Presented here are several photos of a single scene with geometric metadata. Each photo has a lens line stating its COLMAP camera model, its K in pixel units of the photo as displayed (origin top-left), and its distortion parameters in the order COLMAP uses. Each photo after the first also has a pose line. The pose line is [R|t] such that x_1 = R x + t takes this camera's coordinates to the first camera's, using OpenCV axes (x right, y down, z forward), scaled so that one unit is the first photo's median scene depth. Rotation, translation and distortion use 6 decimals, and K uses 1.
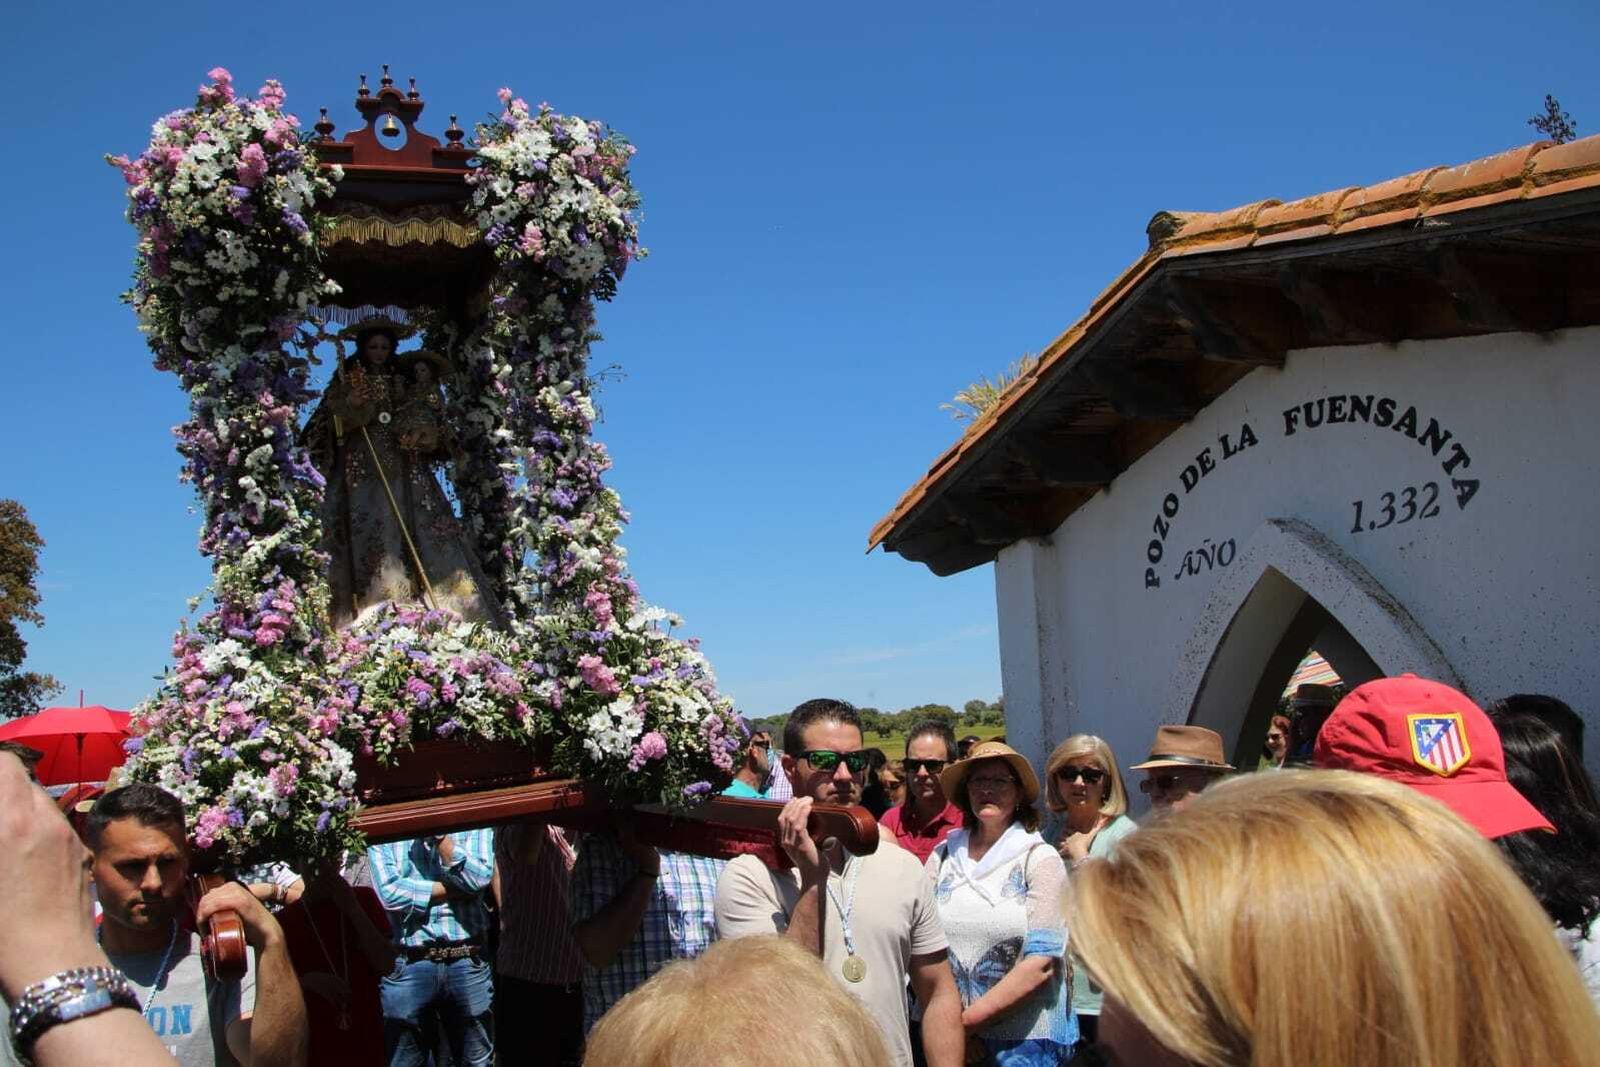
lens RADIAL K [[1351.3, 0, 800.0], [0, 1351.3, 533.5], [0, 0, 1]] dist [-0.133128, 0.003660]
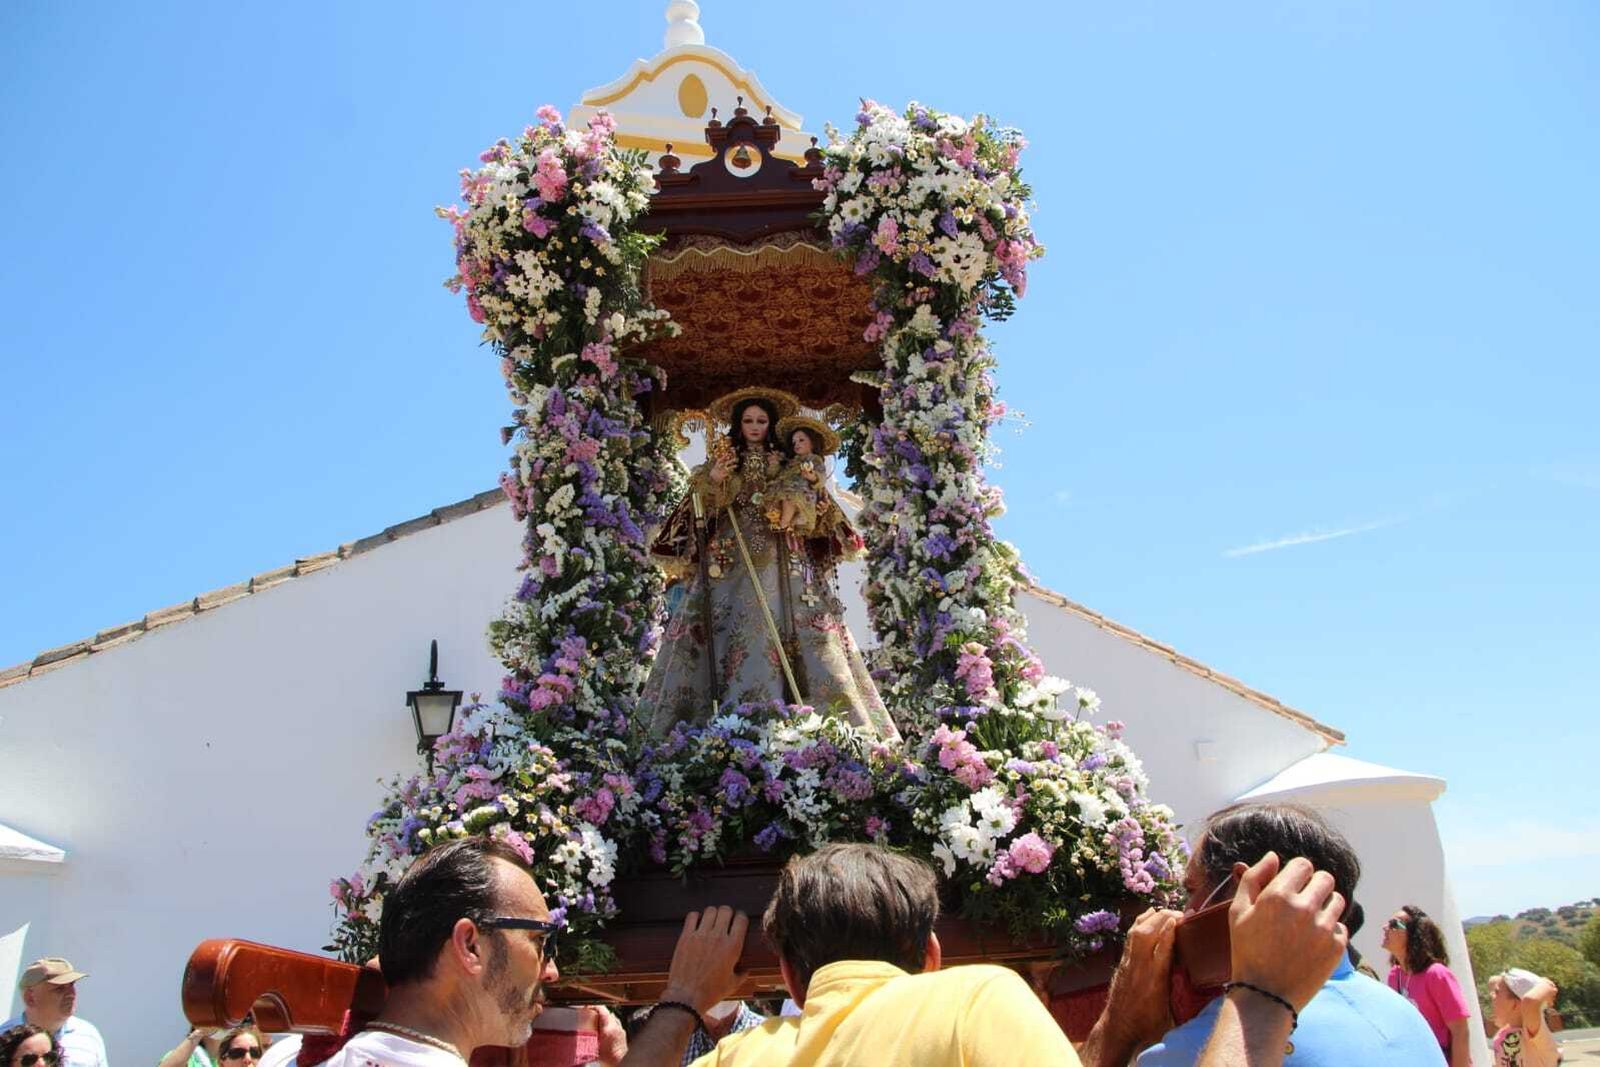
lens RADIAL K [[1351.3, 0, 800.0], [0, 1351.3, 533.5], [0, 0, 1]] dist [-0.133128, 0.003660]
pose [[0.893455, -0.097000, -0.438554, 0.092442], [-0.014837, 0.969495, -0.244661, 0.157551], [0.448909, 0.225100, 0.864761, 0.308548]]
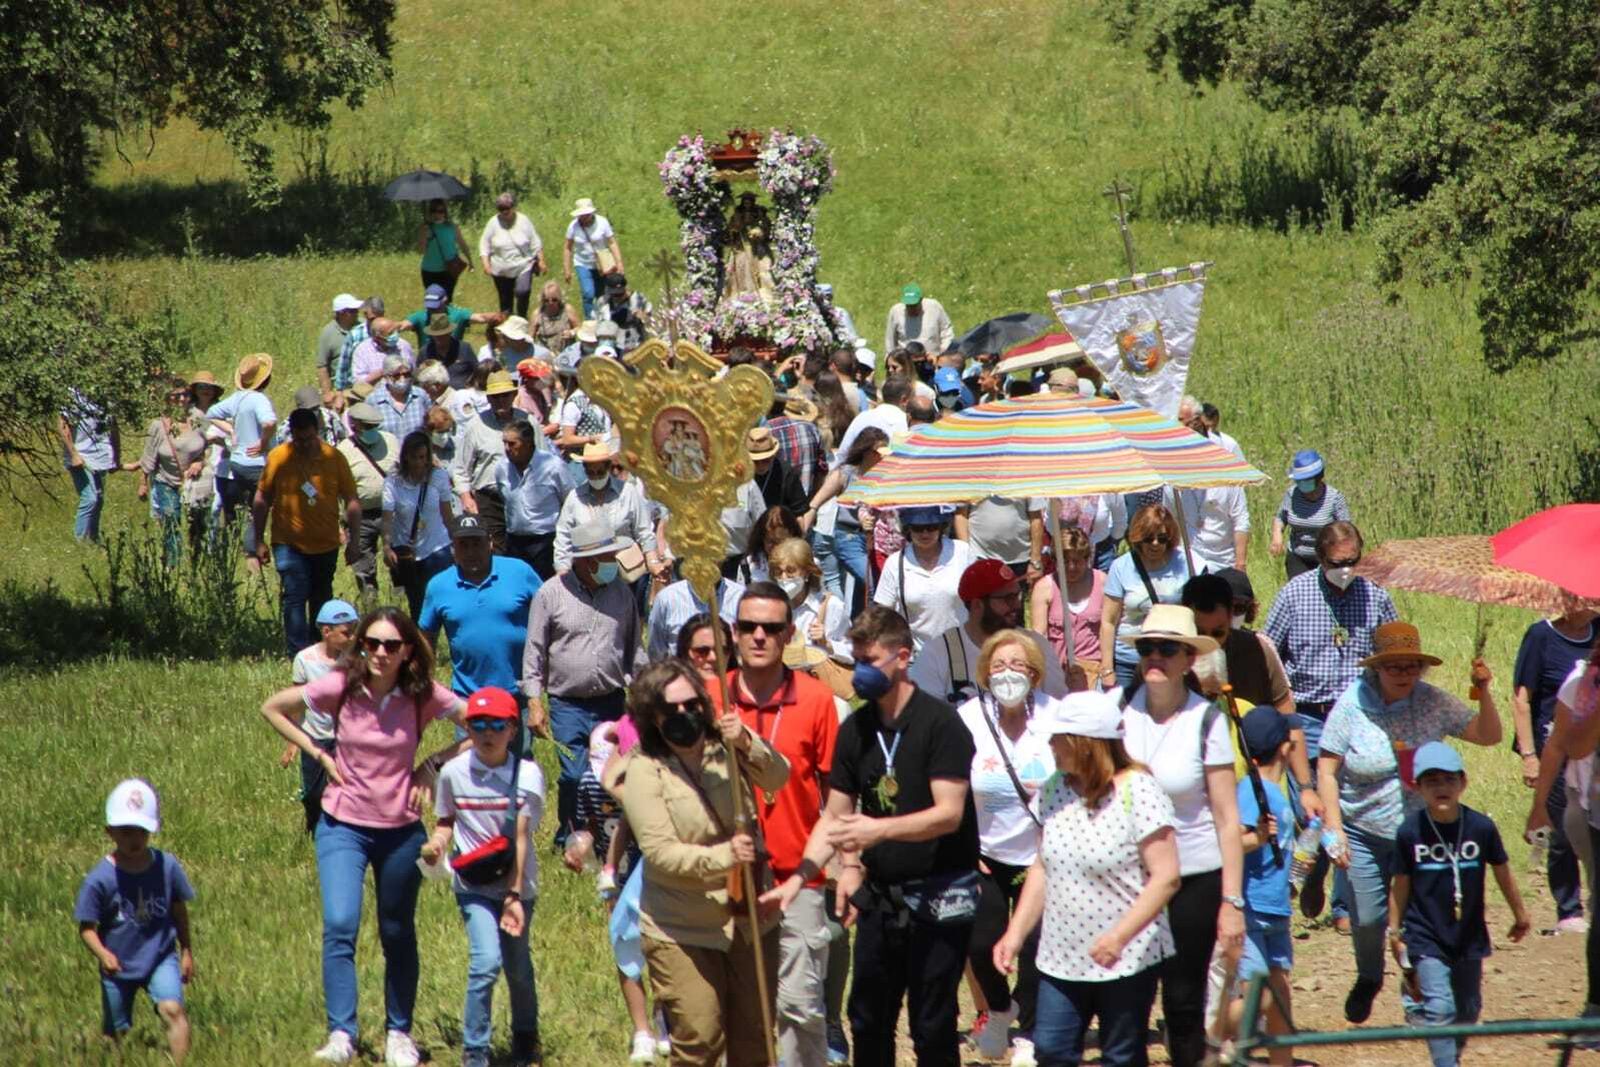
lens RADIAL K [[1351.3, 0, 800.0], [0, 1351.3, 533.5], [0, 0, 1]] dist [-0.133128, 0.003660]
pose [[0.864348, 0.155926, -0.478110, 1.522486], [-0.014635, 0.958114, 0.286012, -0.334981], [0.502681, -0.240217, 0.830426, -1.839237]]
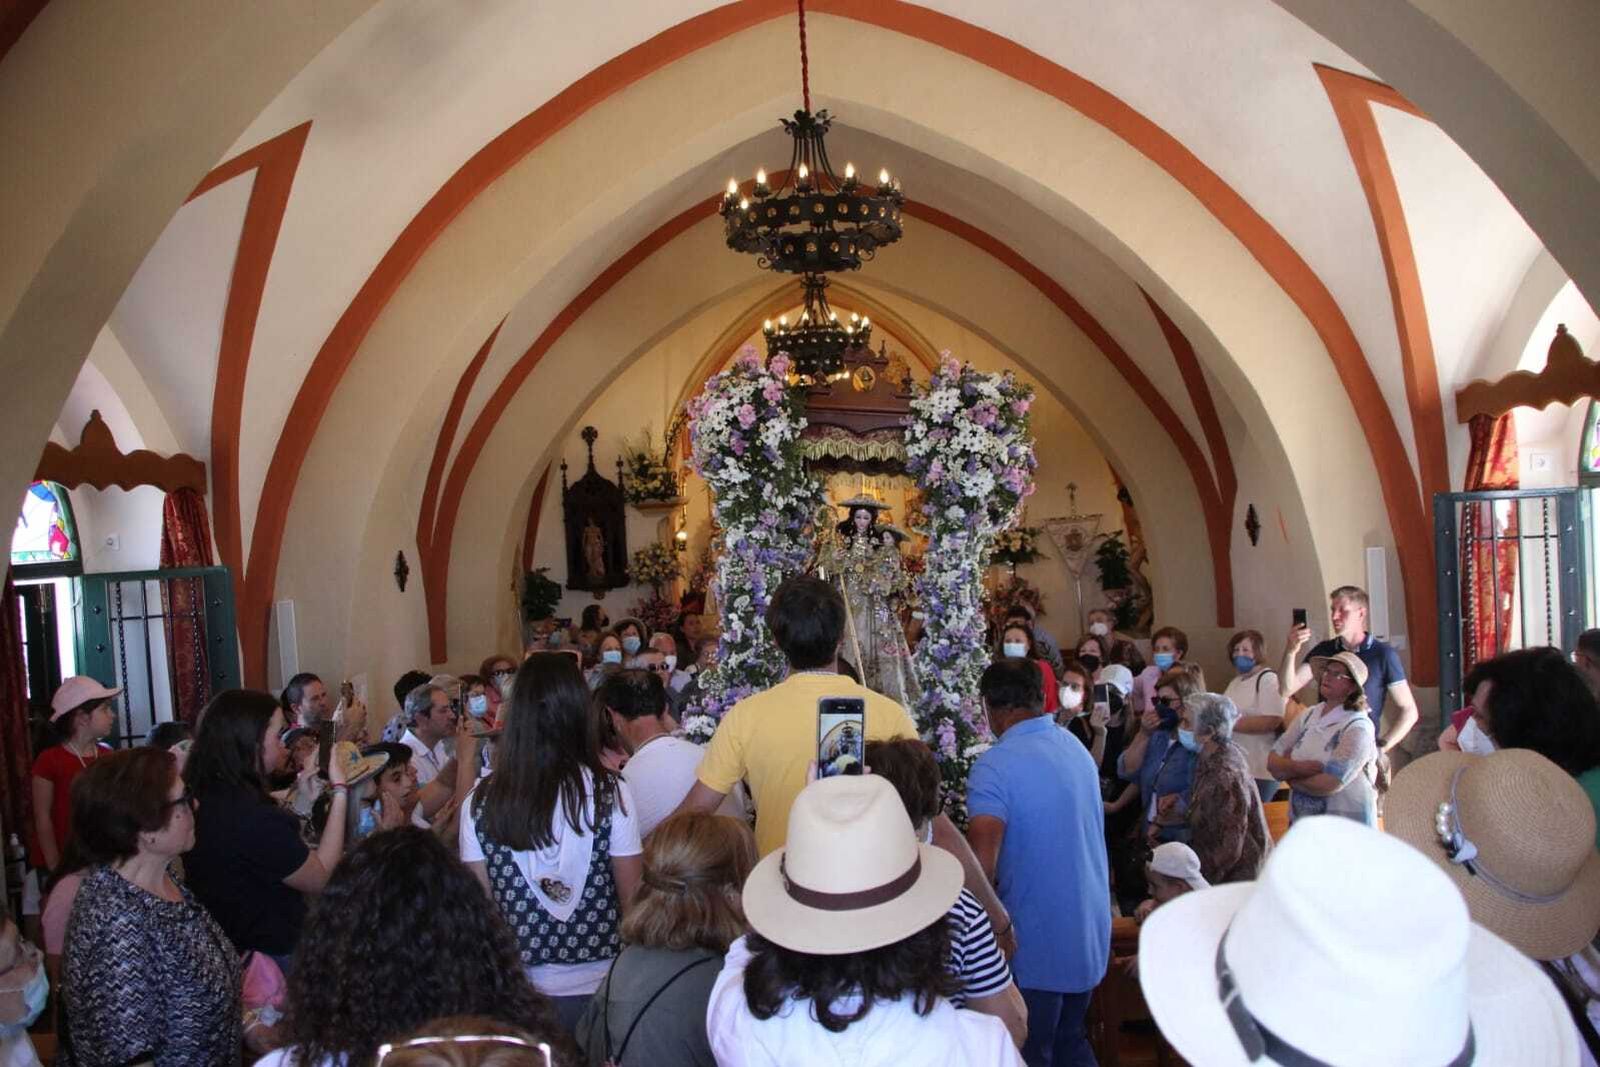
lens RADIAL K [[1351.3, 0, 800.0], [0, 1351.3, 533.5], [0, 0, 1]] dist [-0.133128, 0.003660]
pose [[0.820211, 0.122173, -0.558862, 0.484497], [-0.116696, 0.992119, 0.045620, -0.200992], [0.560032, 0.027799, 0.828005, -0.256929]]
